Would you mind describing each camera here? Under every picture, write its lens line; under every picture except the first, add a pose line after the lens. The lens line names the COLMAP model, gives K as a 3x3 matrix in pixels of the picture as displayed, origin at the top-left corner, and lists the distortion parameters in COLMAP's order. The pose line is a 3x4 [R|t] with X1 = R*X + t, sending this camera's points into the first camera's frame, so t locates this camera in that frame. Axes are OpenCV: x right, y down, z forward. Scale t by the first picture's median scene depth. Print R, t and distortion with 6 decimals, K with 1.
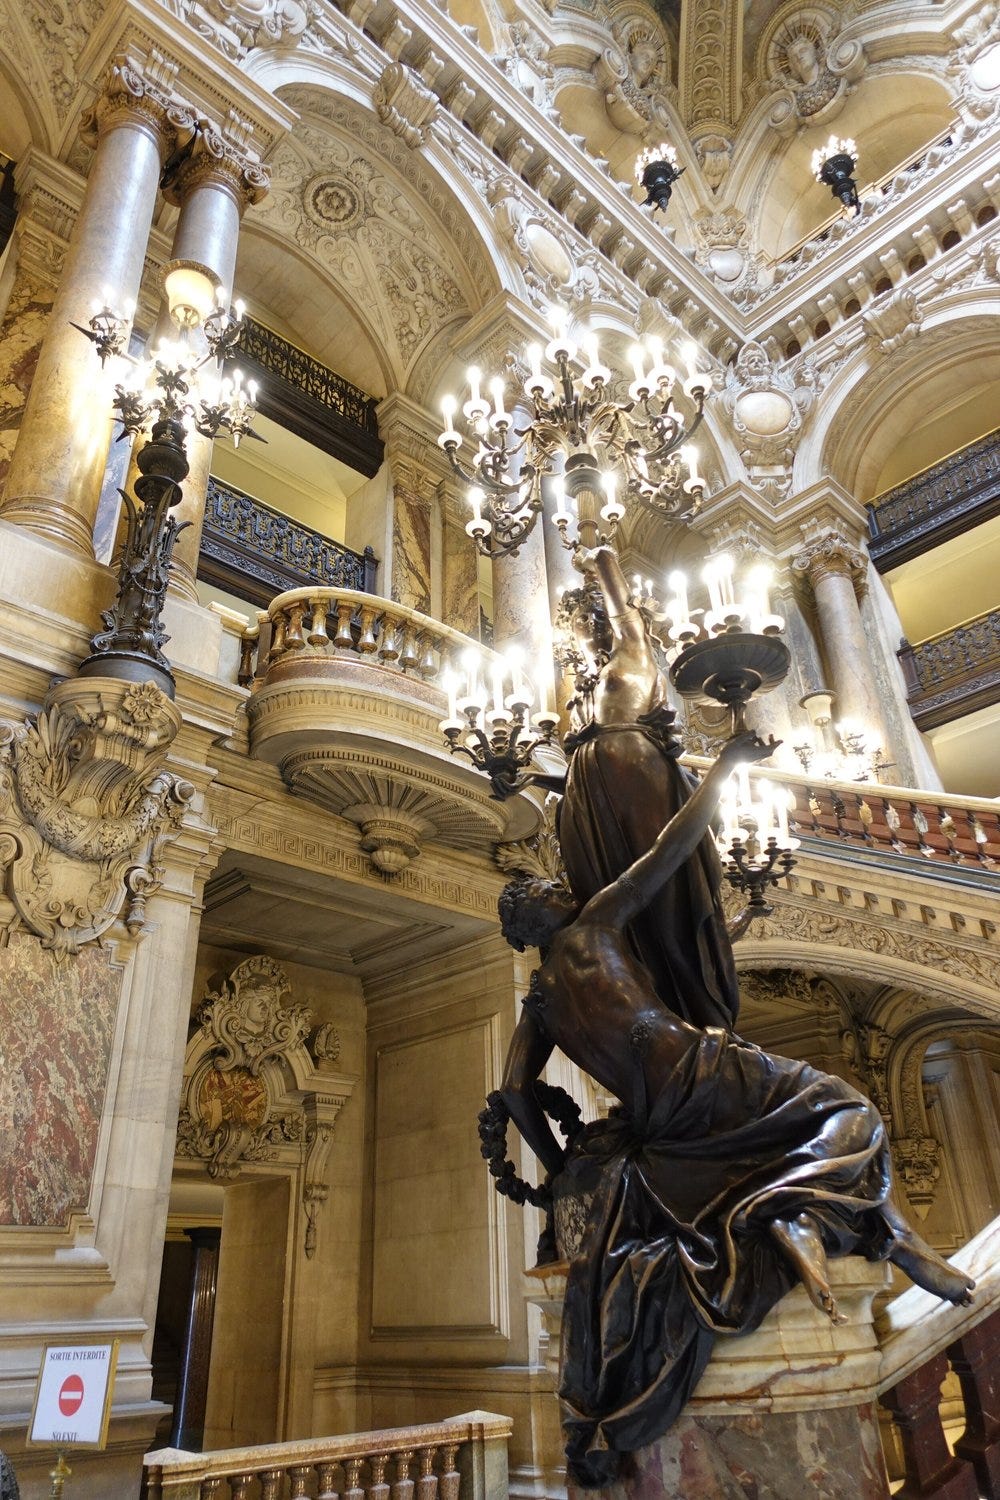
lens RADIAL K [[1037.5, 0, 496.8], [0, 1037.5, 740.1], [0, 0, 1]] dist [0.000902, -0.006039]
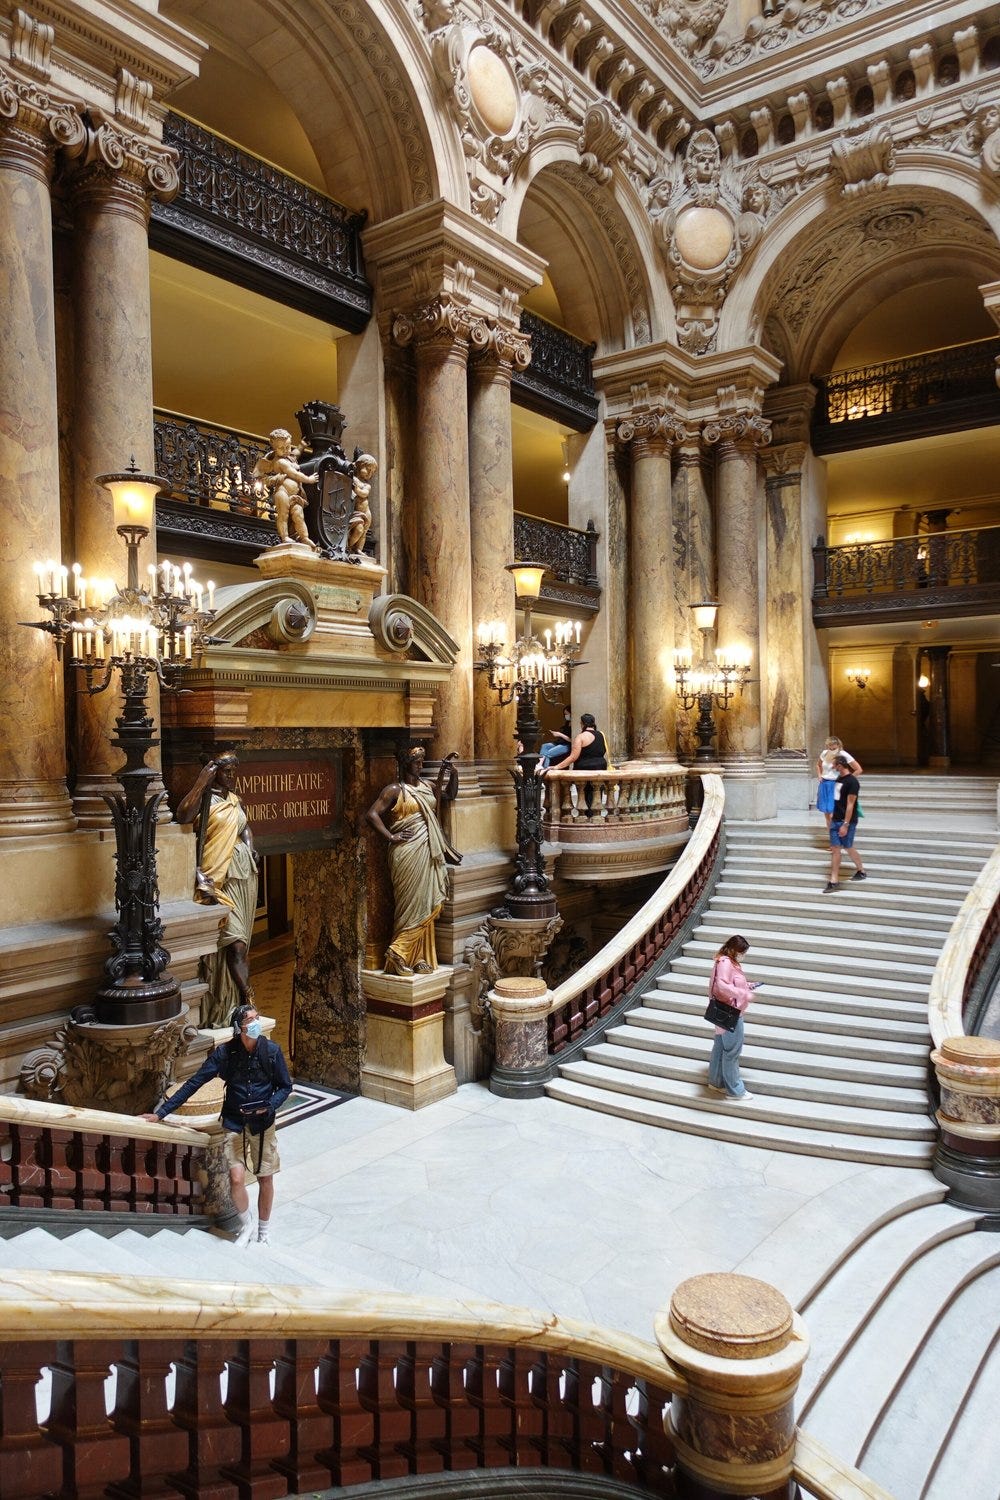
lens RADIAL K [[1037.5, 0, 494.3], [0, 1037.5, 749.0], [0, 0, 1]] dist [0.000902, -0.006039]
pose [[0.986895, 0.014705, 0.160690, -0.061761], [-0.090375, 0.875362, 0.474946, -0.344645], [-0.133678, -0.483245, 0.865219, 0.030624]]
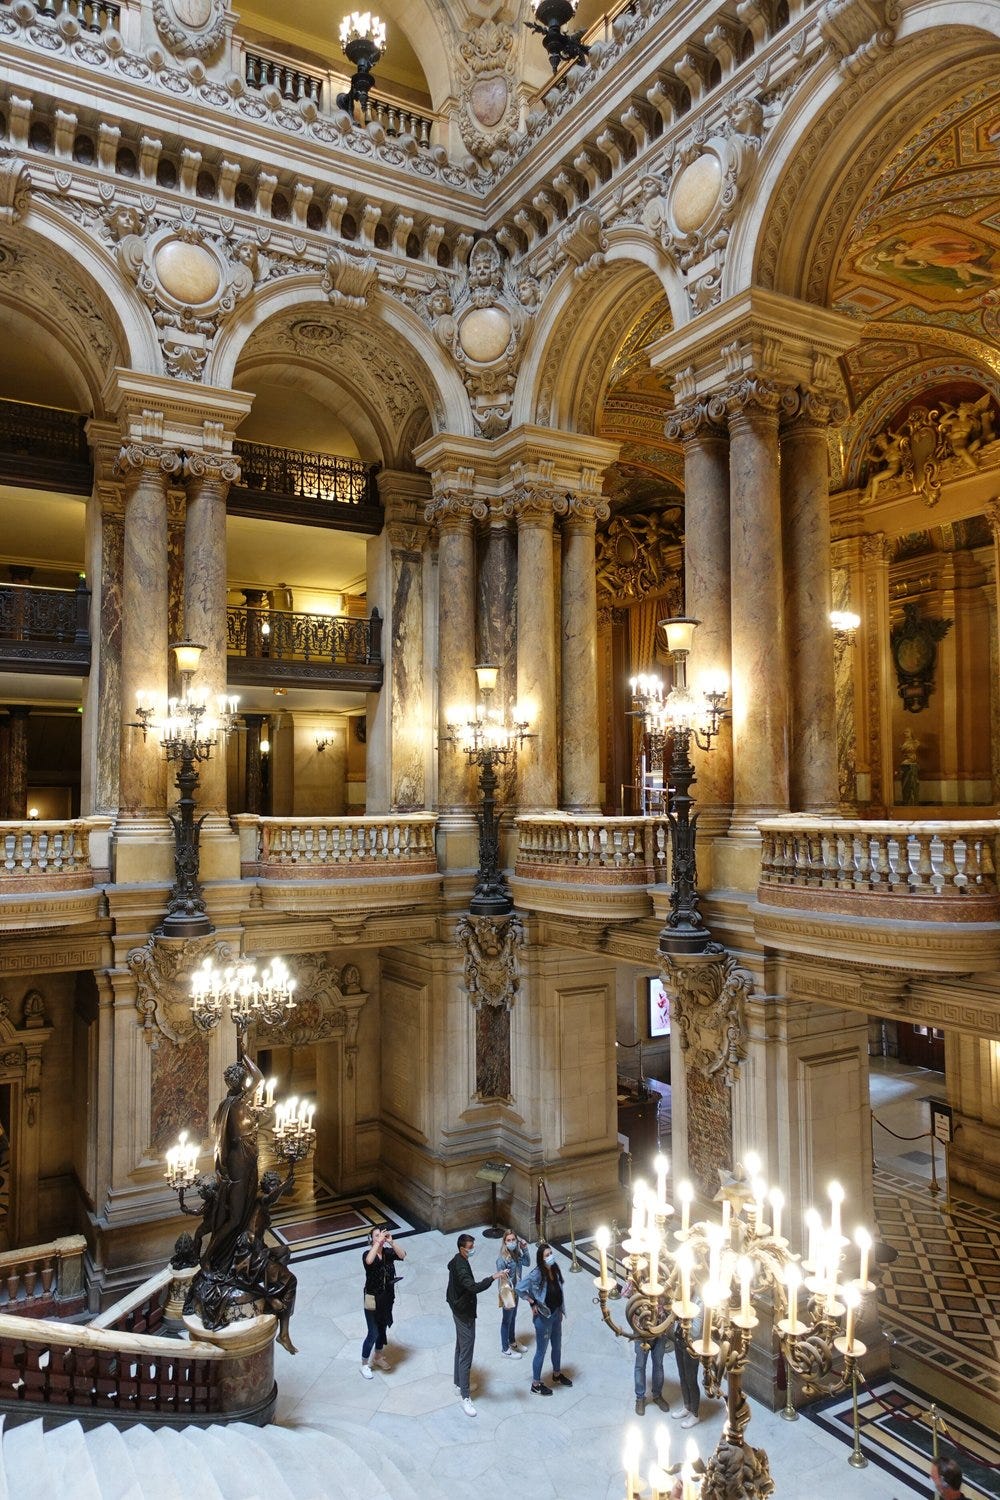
lens RADIAL K [[1037.5, 0, 498.3], [0, 1037.5, 745.3], [0, 0, 1]] dist [0.000902, -0.006039]
pose [[0.972473, 0.006096, -0.232934, 0.510983], [0.094098, 0.904248, 0.416512, -0.379289], [0.213169, -0.426965, 0.878783, -0.037248]]
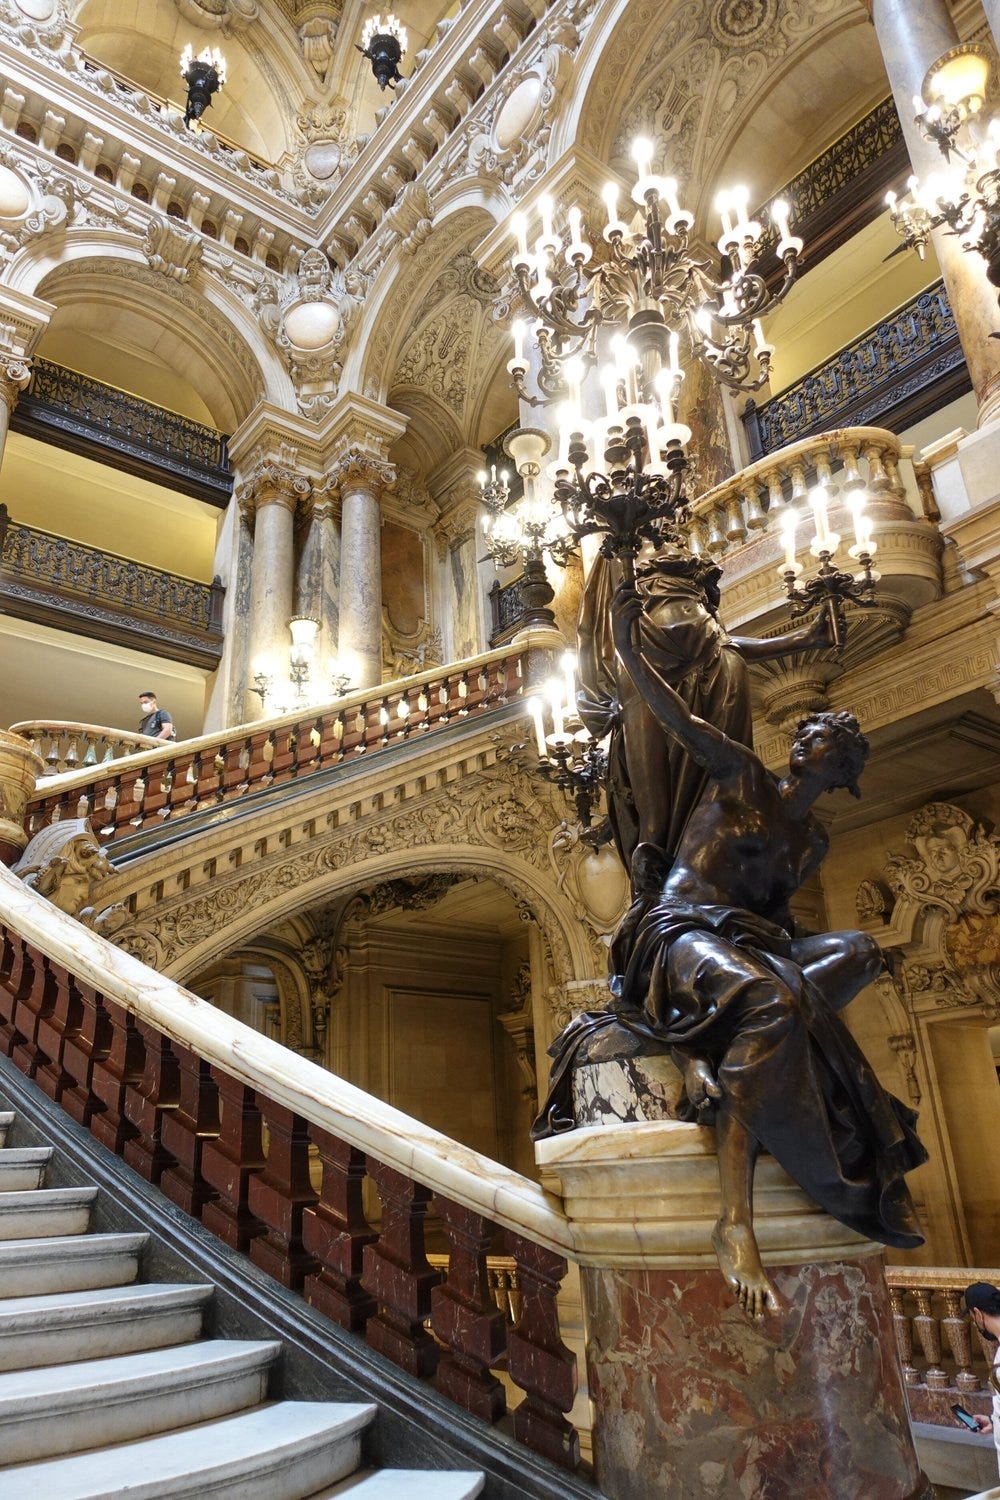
lens RADIAL K [[1037.5, 0, 493.7], [0, 1037.5, 758.2], [0, 0, 1]] dist [0.000902, -0.006039]
pose [[0.995604, -0.050791, -0.078695, 0.490812], [0.059307, 0.992166, 0.109953, -0.009474], [0.072494, -0.114137, 0.990817, -0.000130]]
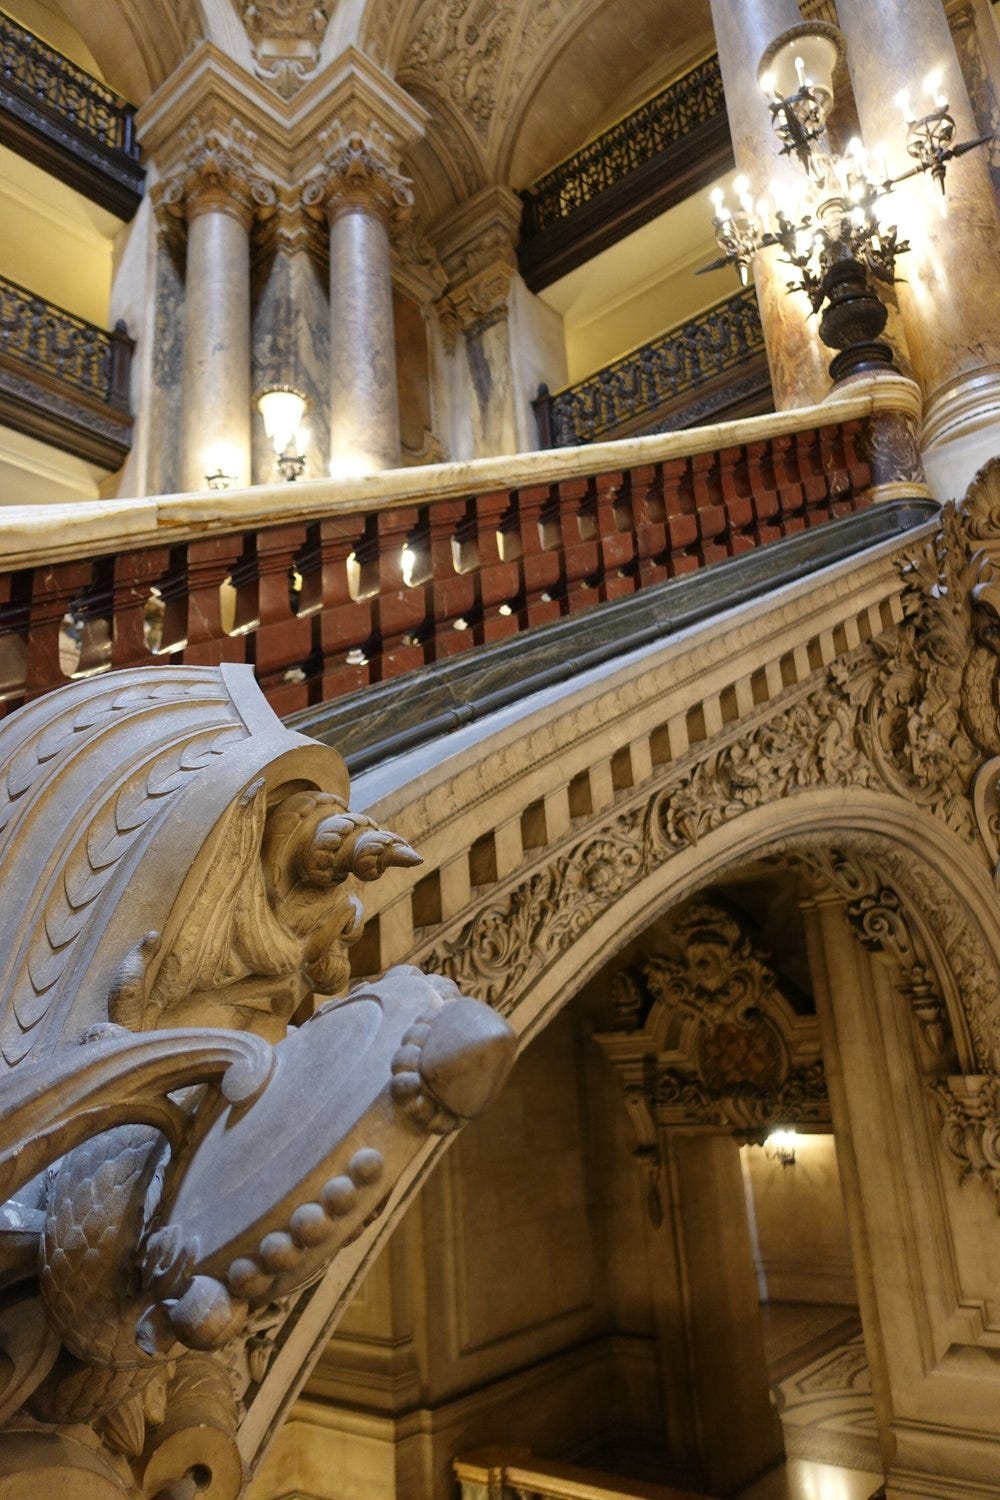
lens RADIAL K [[1037.5, 0, 501.1], [0, 1037.5, 751.7], [0, 0, 1]] dist [0.000902, -0.006039]
pose [[0.993039, -0.002186, 0.117768, 0.318470], [-0.020658, 0.981098, 0.192406, 0.037253], [-0.115963, -0.193499, 0.974223, 0.291012]]
